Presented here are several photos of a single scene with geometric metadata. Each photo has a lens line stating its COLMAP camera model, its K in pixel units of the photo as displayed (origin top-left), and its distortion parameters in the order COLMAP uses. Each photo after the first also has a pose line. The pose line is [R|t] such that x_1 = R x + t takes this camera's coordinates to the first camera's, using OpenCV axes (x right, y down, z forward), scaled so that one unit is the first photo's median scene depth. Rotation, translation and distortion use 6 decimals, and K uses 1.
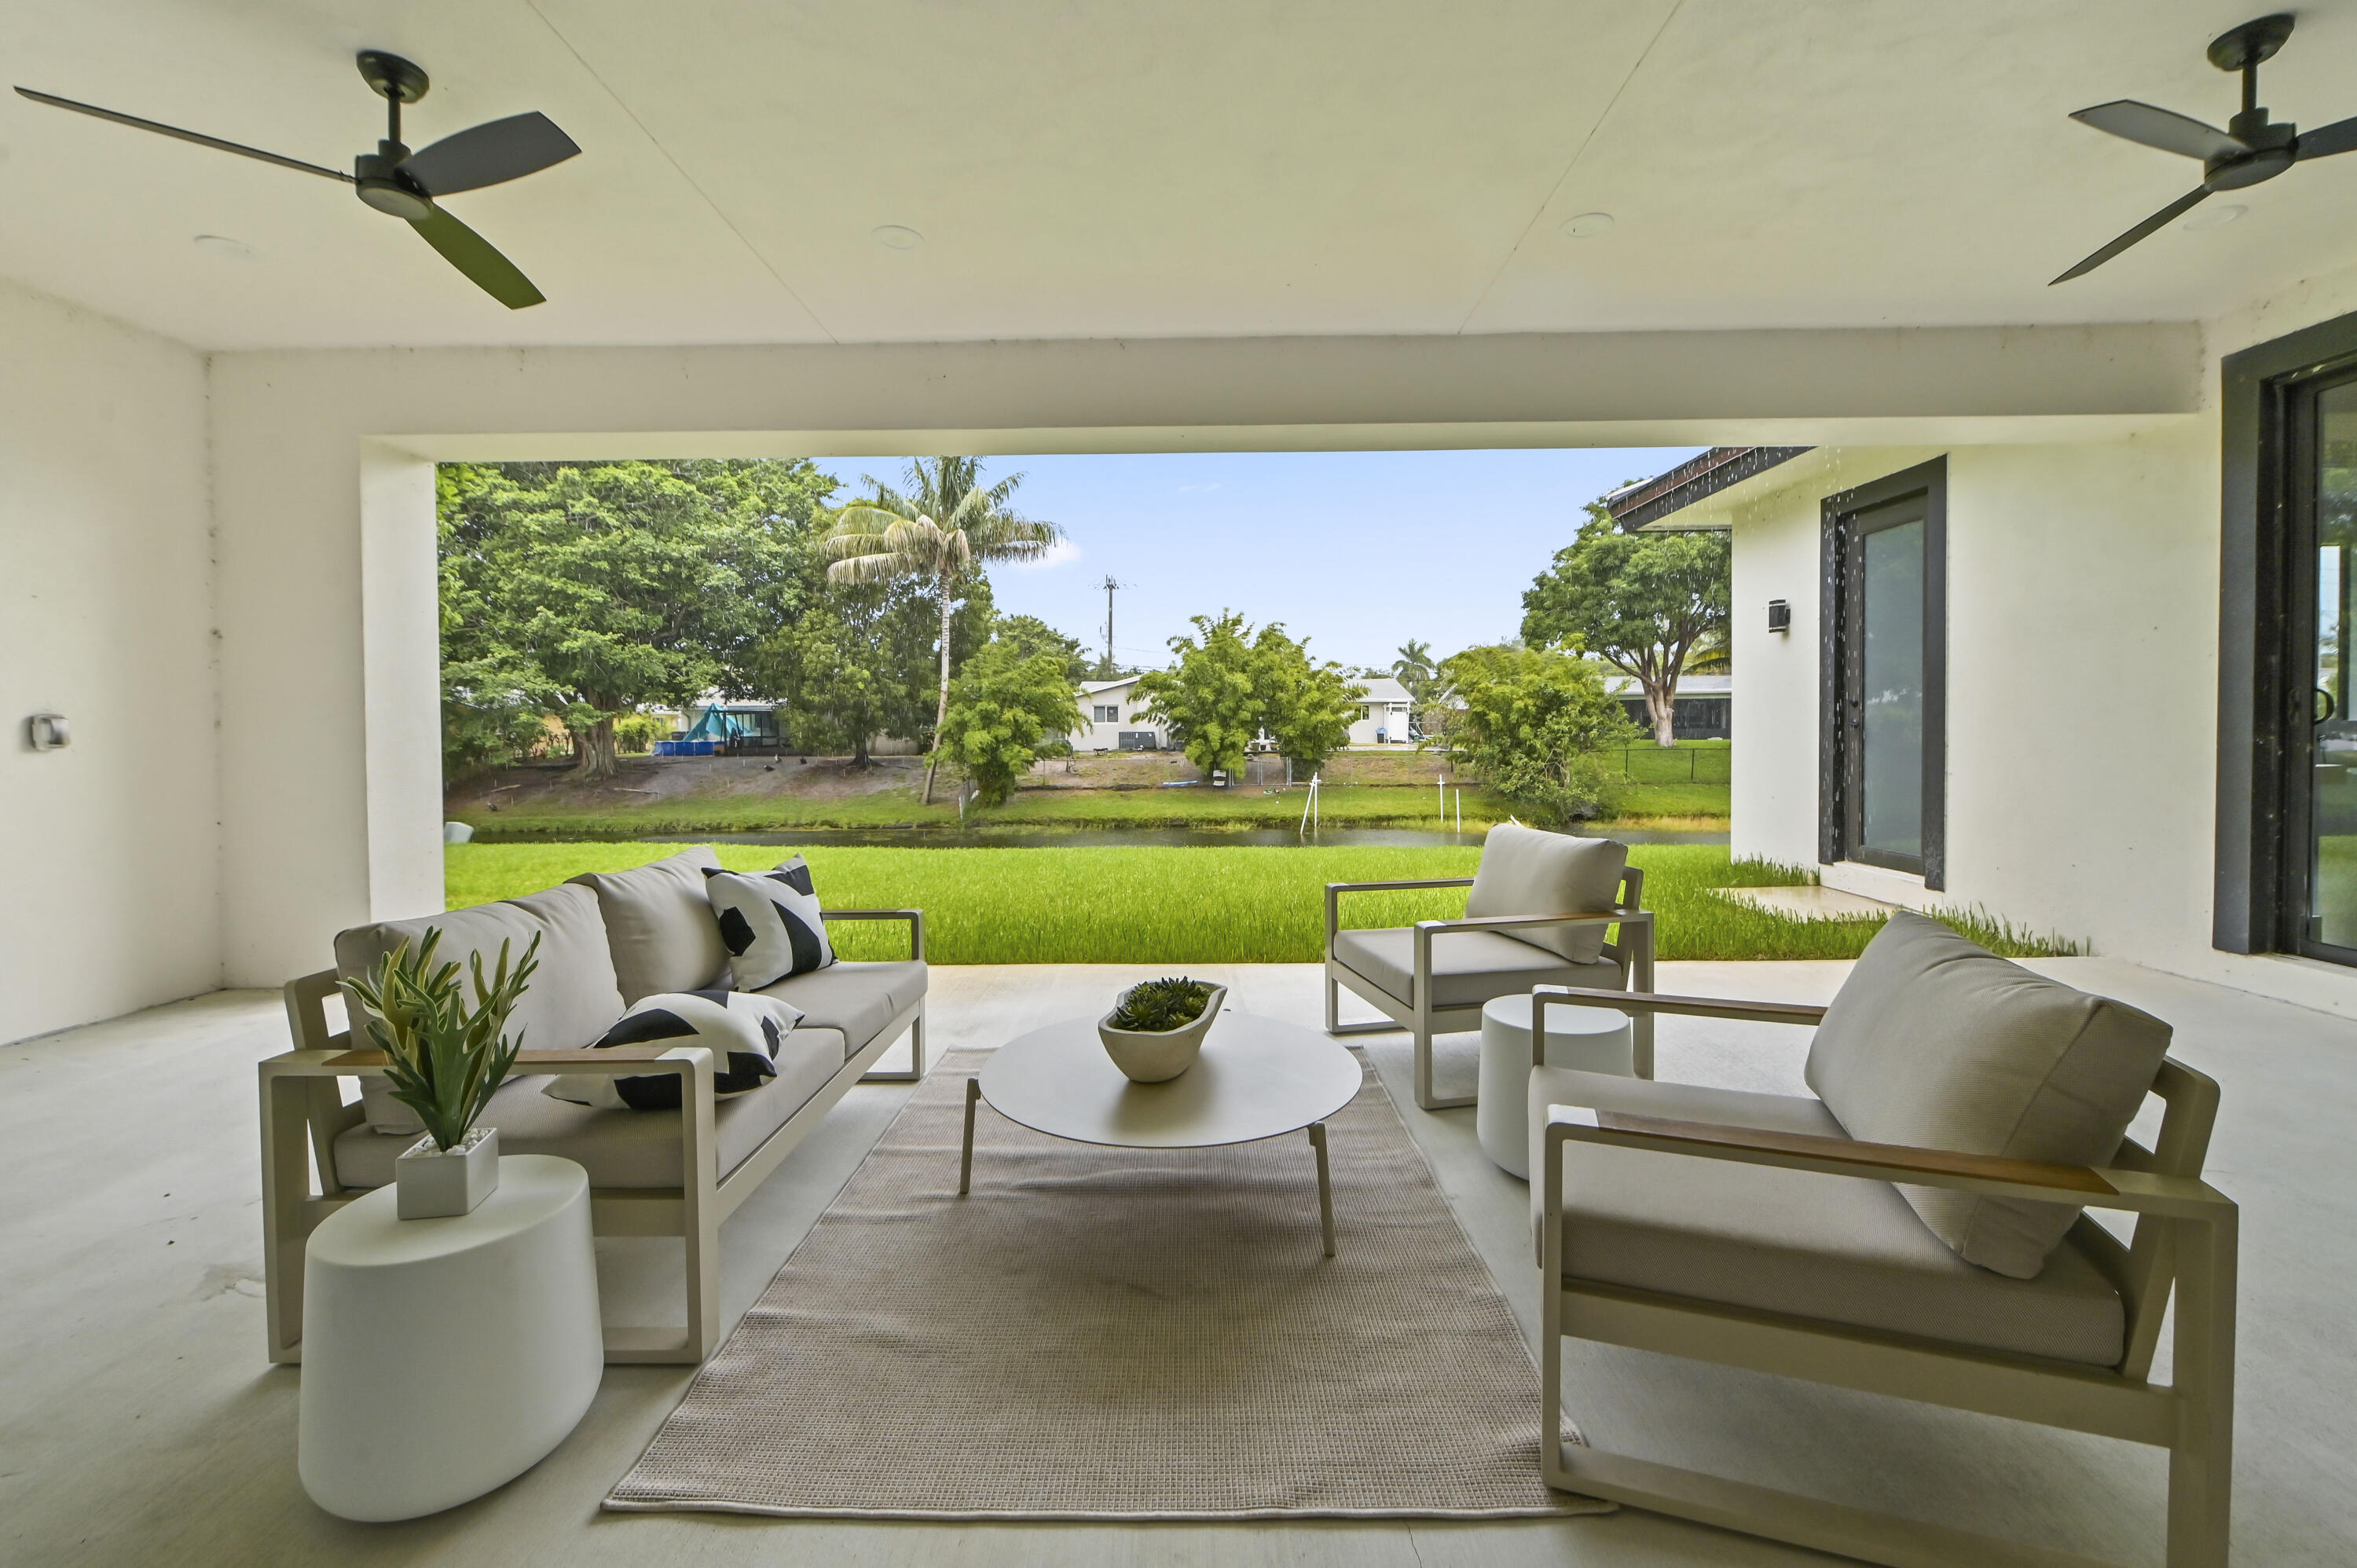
lens RADIAL K [[944.7, 0, 1180.7], [0, 944.7, 719.9], [0, 0, 1]] dist [-0.007011, -0.000252]
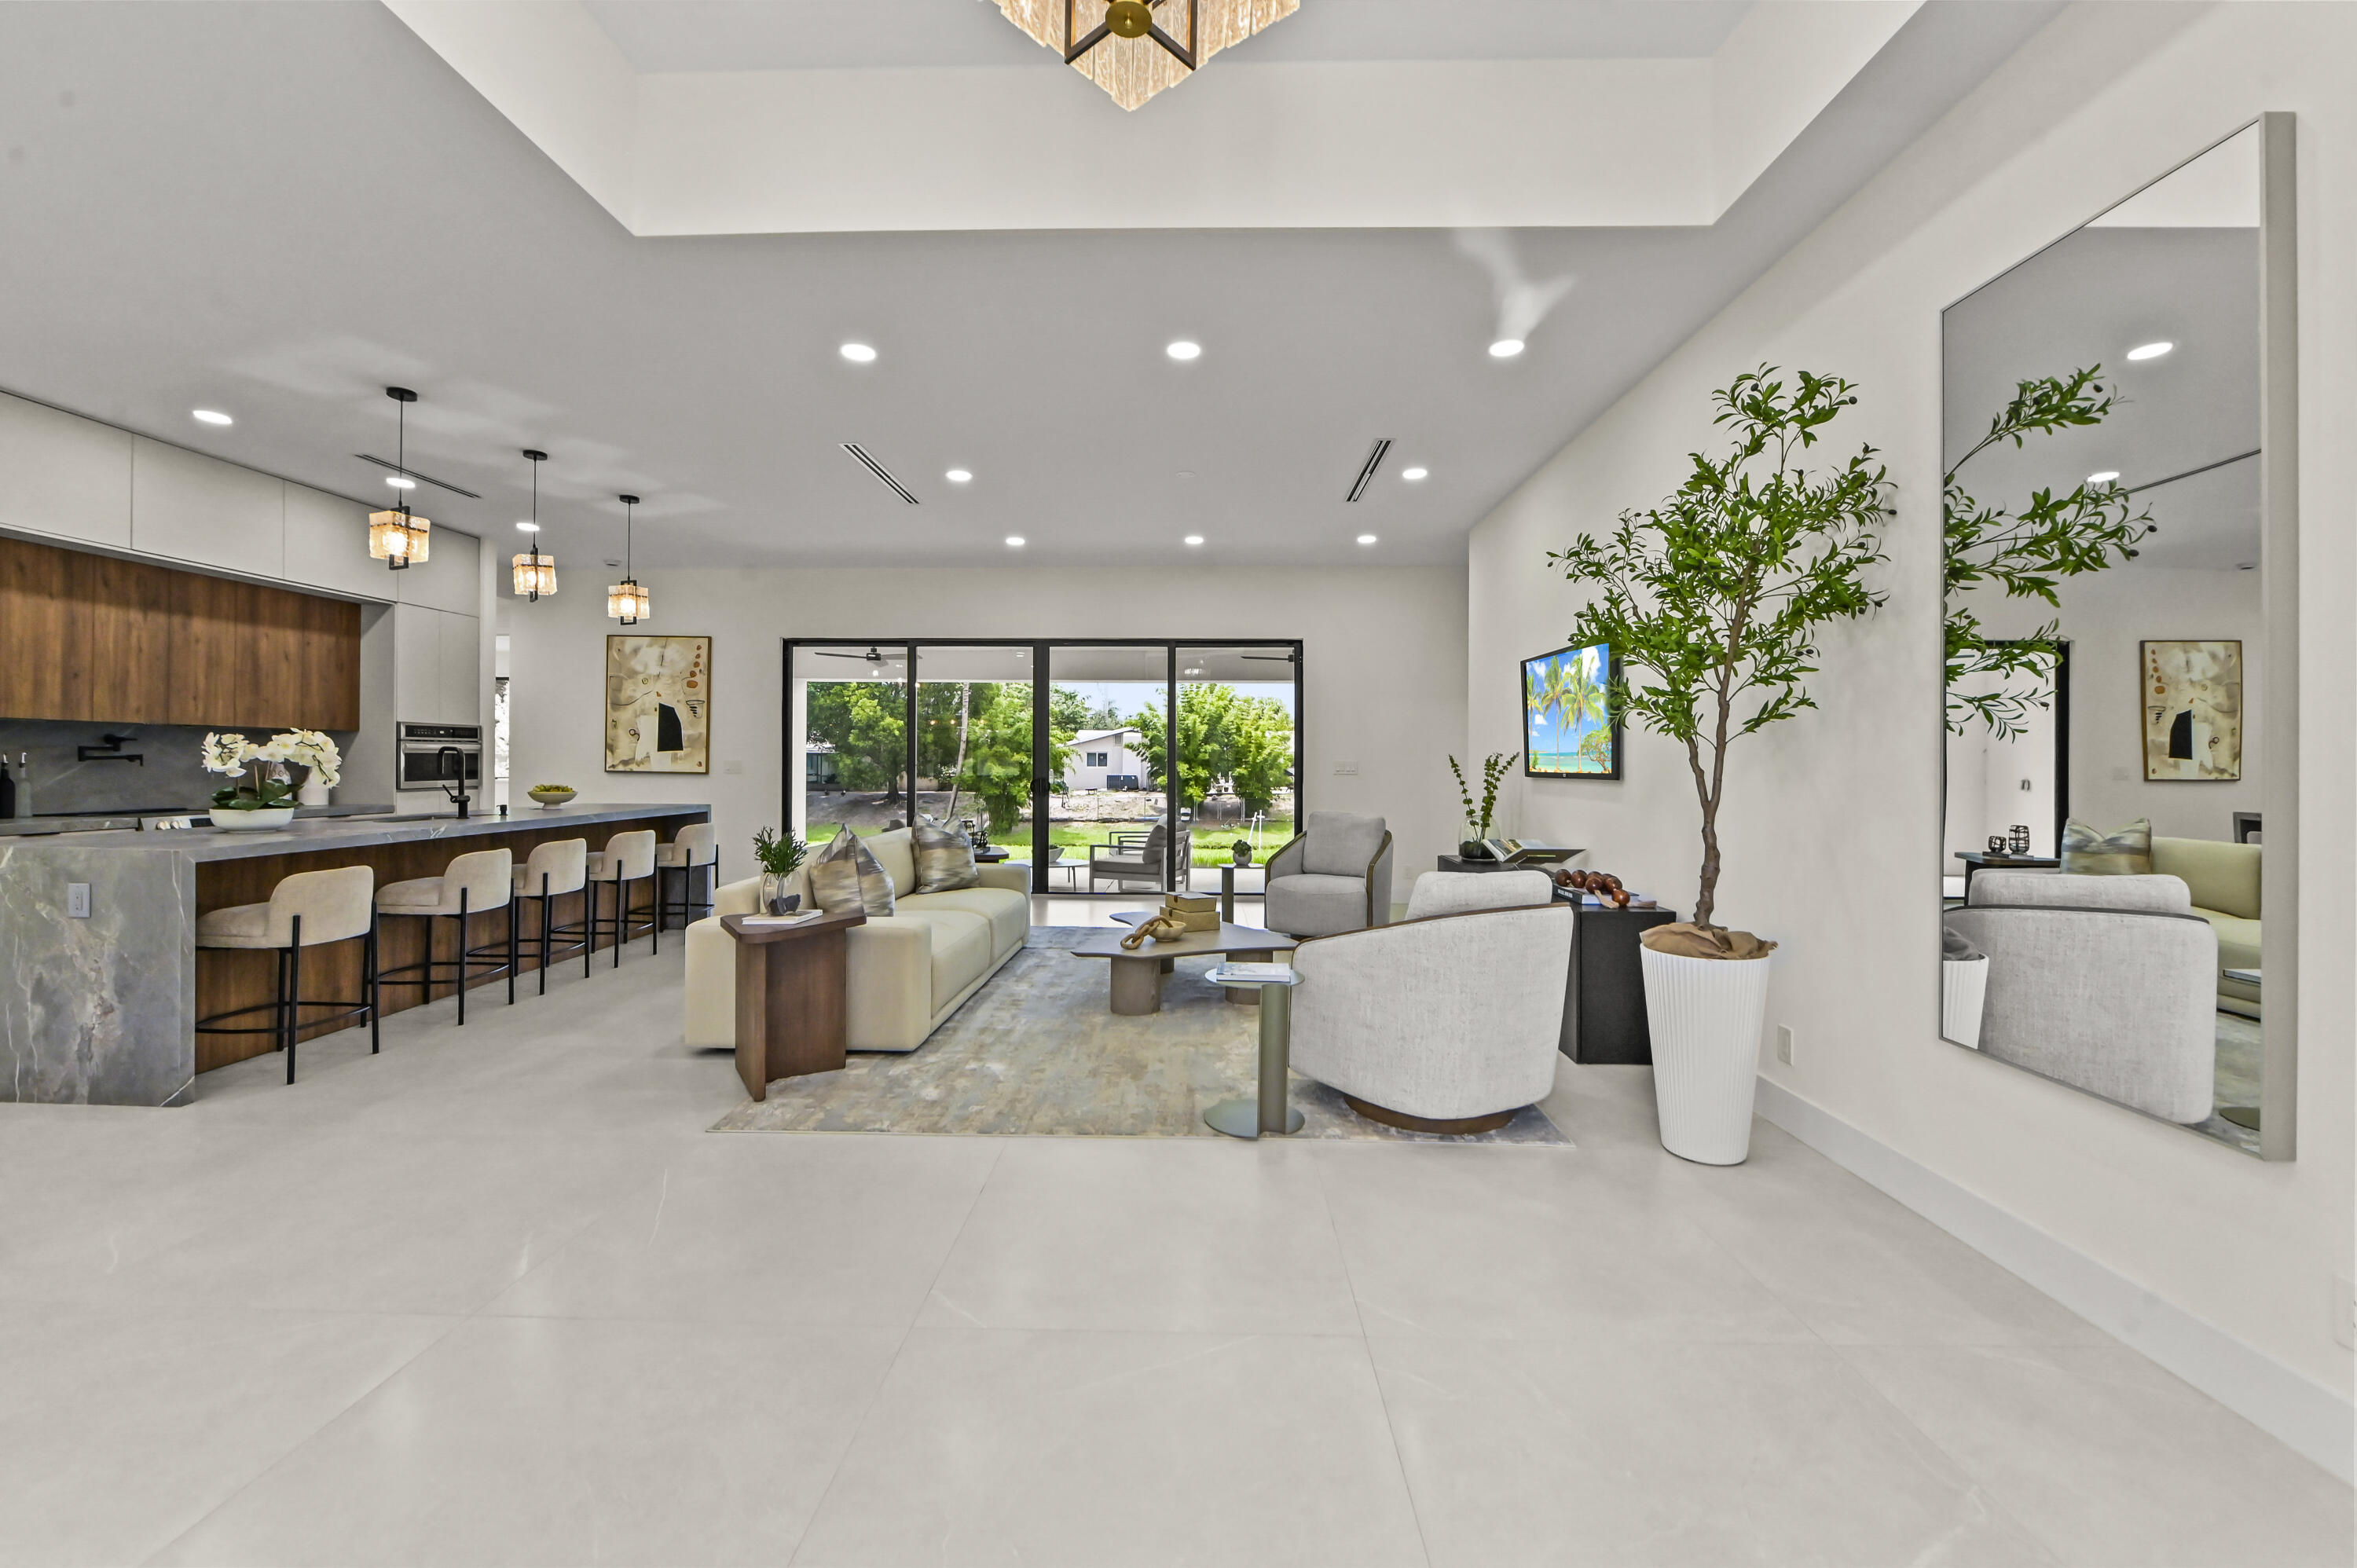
lens RADIAL K [[933.9, 0, 1174.9], [0, 933.9, 765.6], [0, 0, 1]] dist [-0.007643, -0.000268]
pose [[0.999809, 0.016248, -0.010868, 0.038471], [-0.016193, 0.999856, 0.005142, -0.006669], [0.010950, -0.004965, 0.999928, -0.212877]]
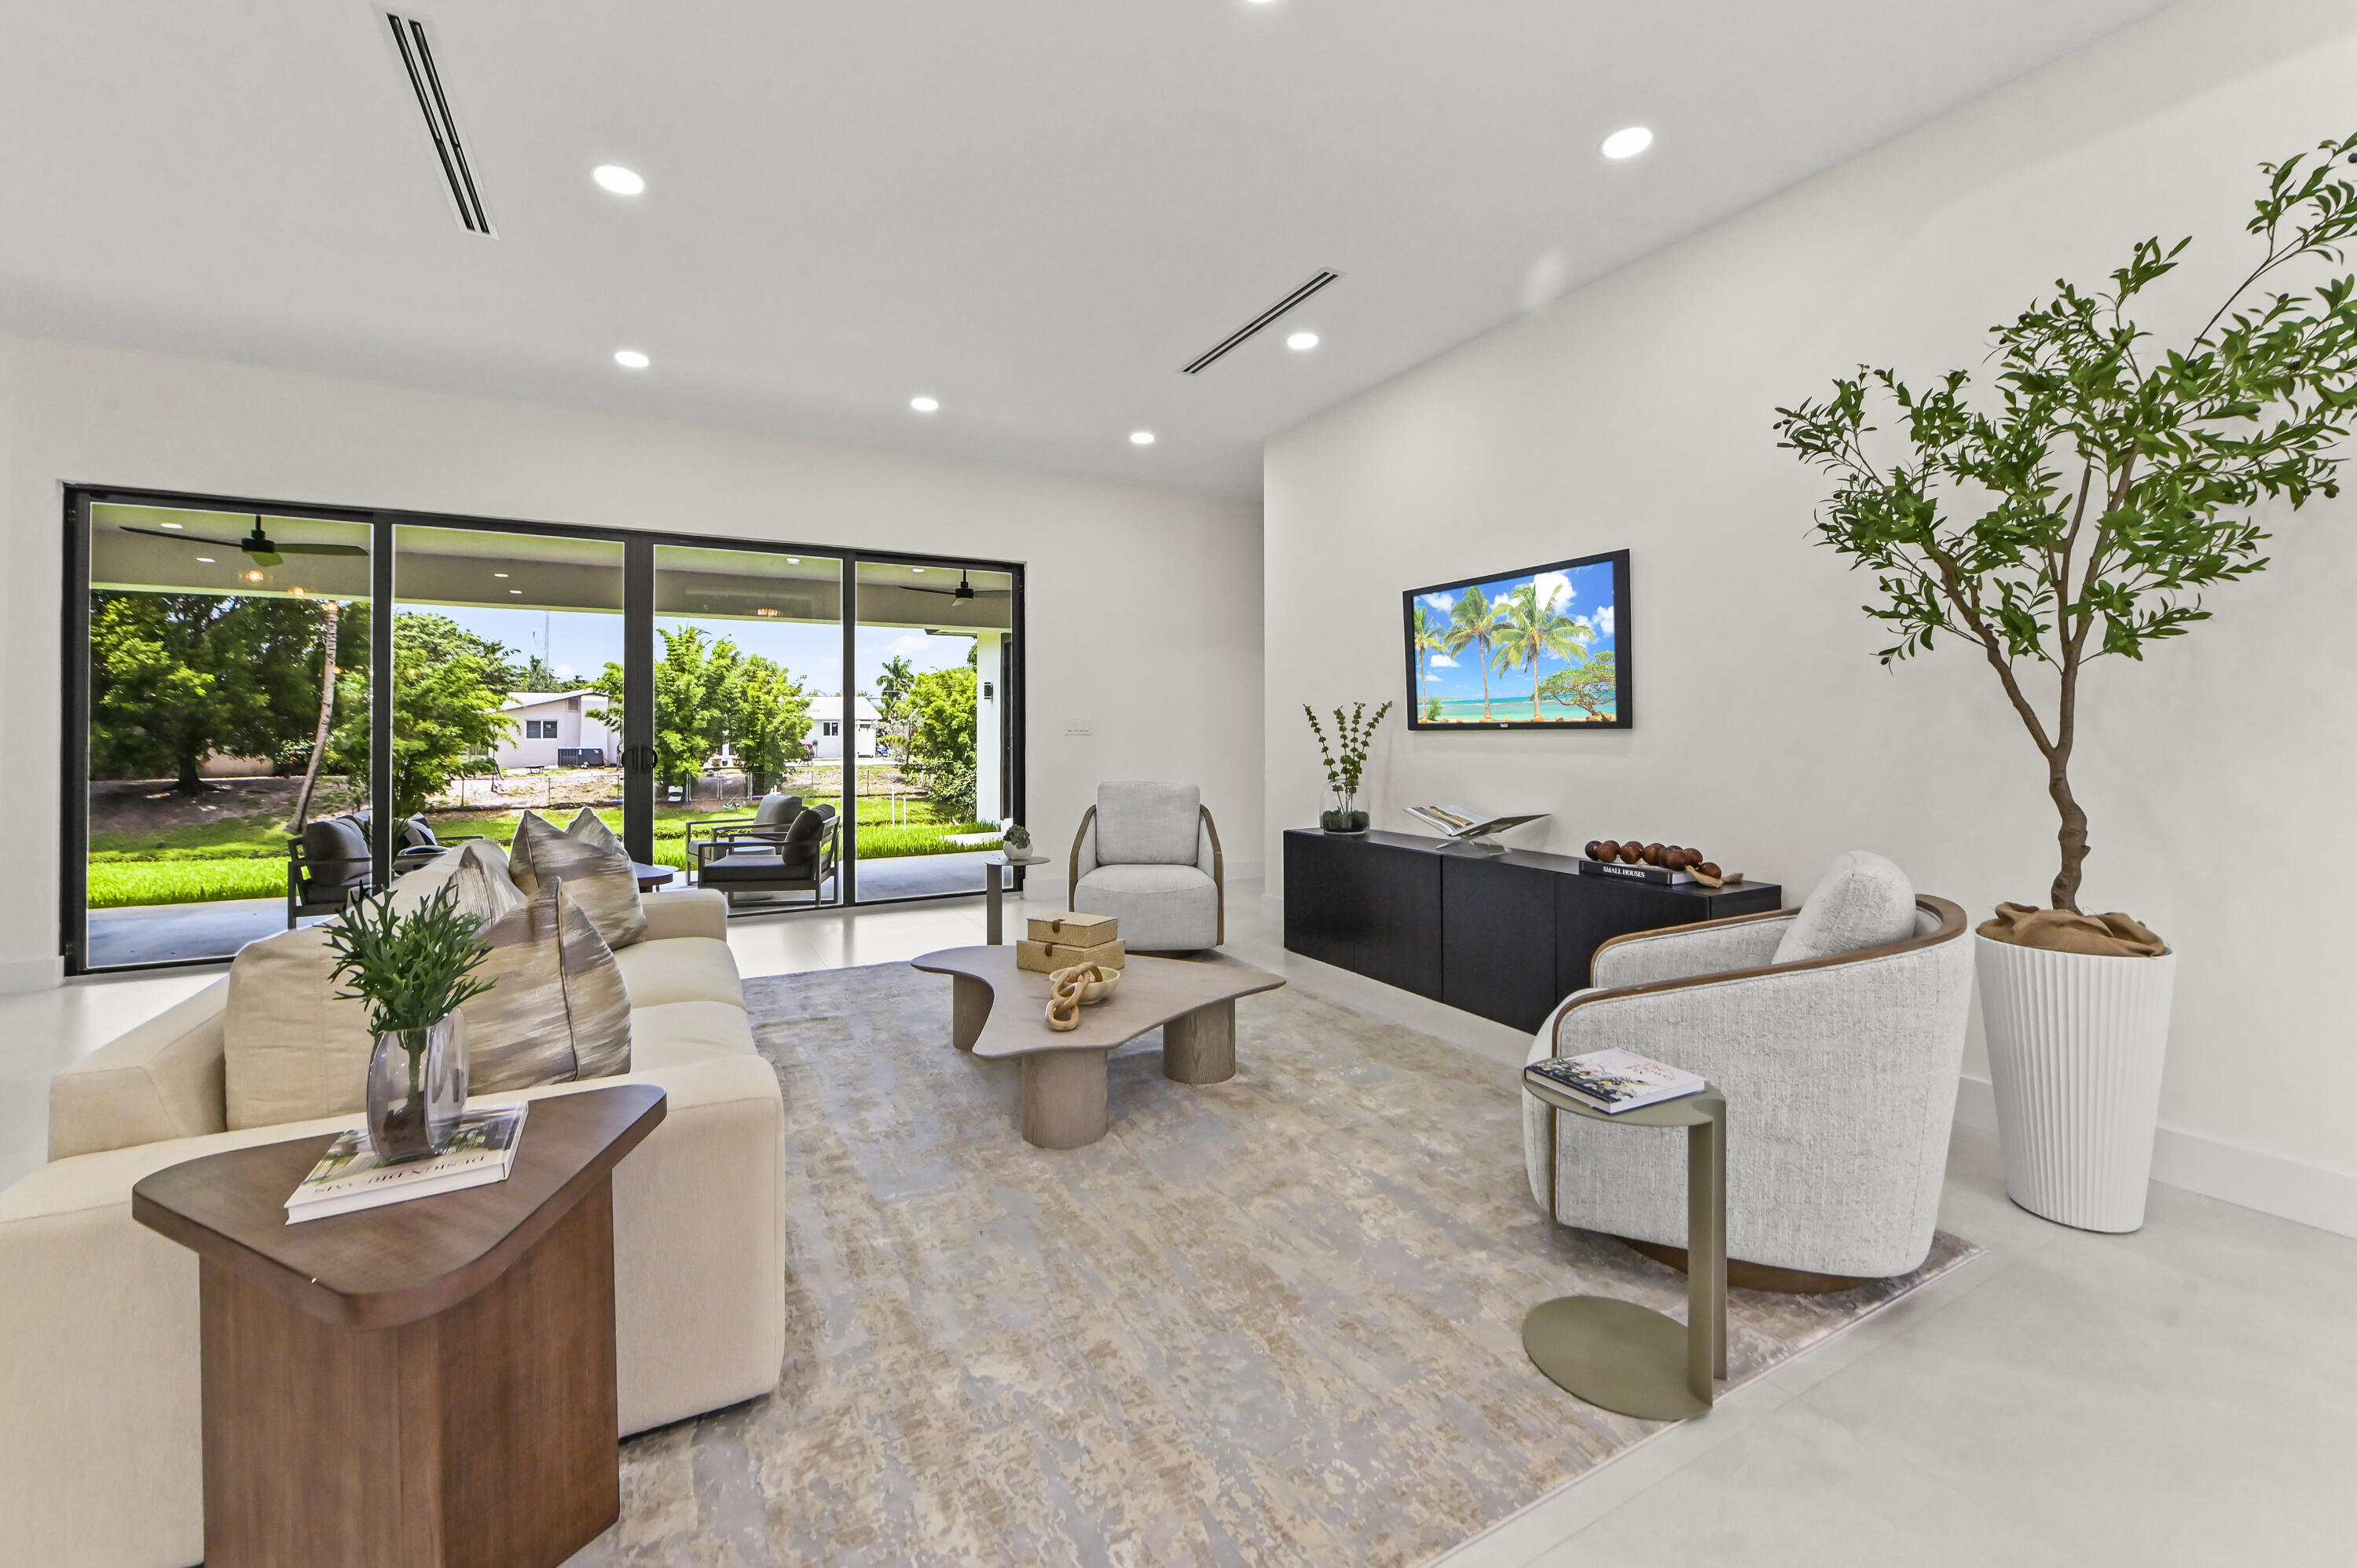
lens RADIAL K [[944.7, 0, 1180.7], [0, 944.7, 719.9], [0, 0, 1]] dist [-0.007011, -0.000252]
pose [[0.866112, 0.013273, 0.499674, 0.003481], [-0.005943, 0.999850, -0.016257, -0.004201], [-0.499815, 0.011111, 0.866061, -0.157375]]
